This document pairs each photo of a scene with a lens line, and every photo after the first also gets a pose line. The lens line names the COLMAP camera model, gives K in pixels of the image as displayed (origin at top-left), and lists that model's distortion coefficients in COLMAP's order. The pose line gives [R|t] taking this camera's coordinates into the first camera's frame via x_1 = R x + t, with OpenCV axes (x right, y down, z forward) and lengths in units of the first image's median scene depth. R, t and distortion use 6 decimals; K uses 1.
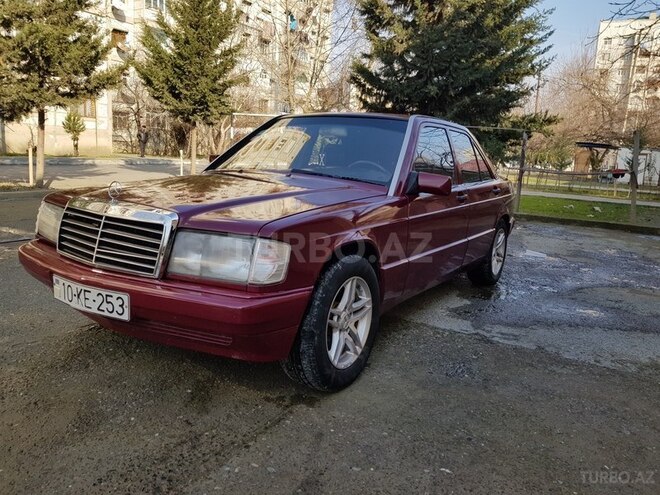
lens RADIAL K [[522.6, 0, 329.8], [0, 522.6, 234.3], [0, 0, 1]] dist [0.005786, 0.002823]
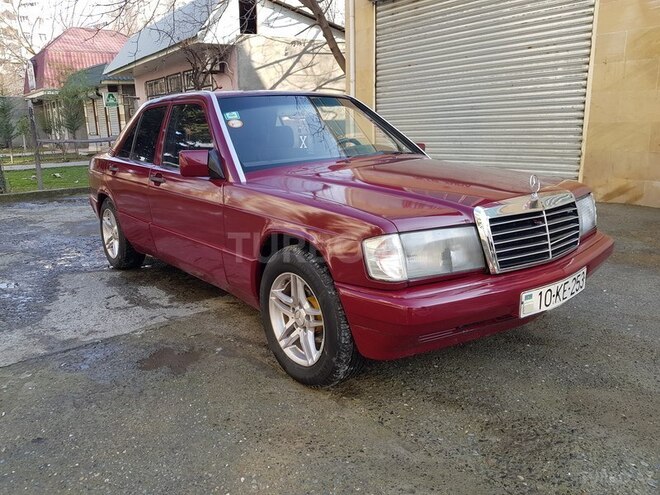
lens RADIAL K [[500.7, 0, 330.0], [0, 500.7, 247.5], [0, 0, 1]] dist [0.053942, -0.001375]
pose [[0.318590, -0.285214, 0.903966, -1.442305], [0.188373, 0.953687, 0.234512, -0.266969], [-0.928987, 0.095569, 0.357562, 1.042960]]
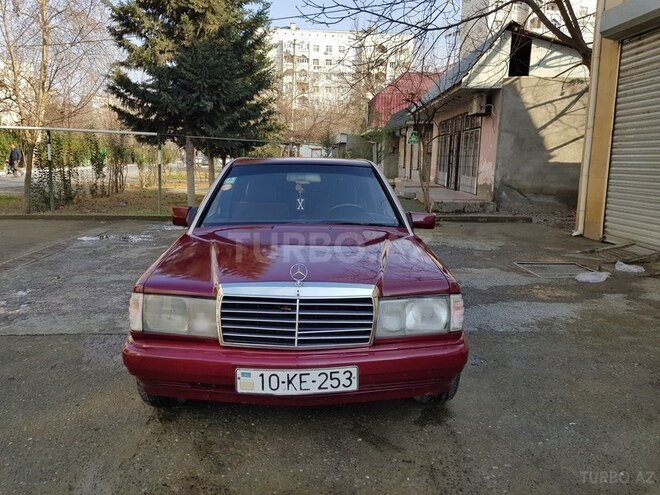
lens RADIAL K [[518.7, 0, 330.1], [0, 518.7, 221.9], [0, 0, 1]] dist [0.053313, -0.005547]
pose [[0.811500, -0.110772, 0.573757, -0.960806], [0.114225, 0.992997, 0.030157, -0.213291], [-0.573079, 0.041065, 0.818470, 0.107034]]
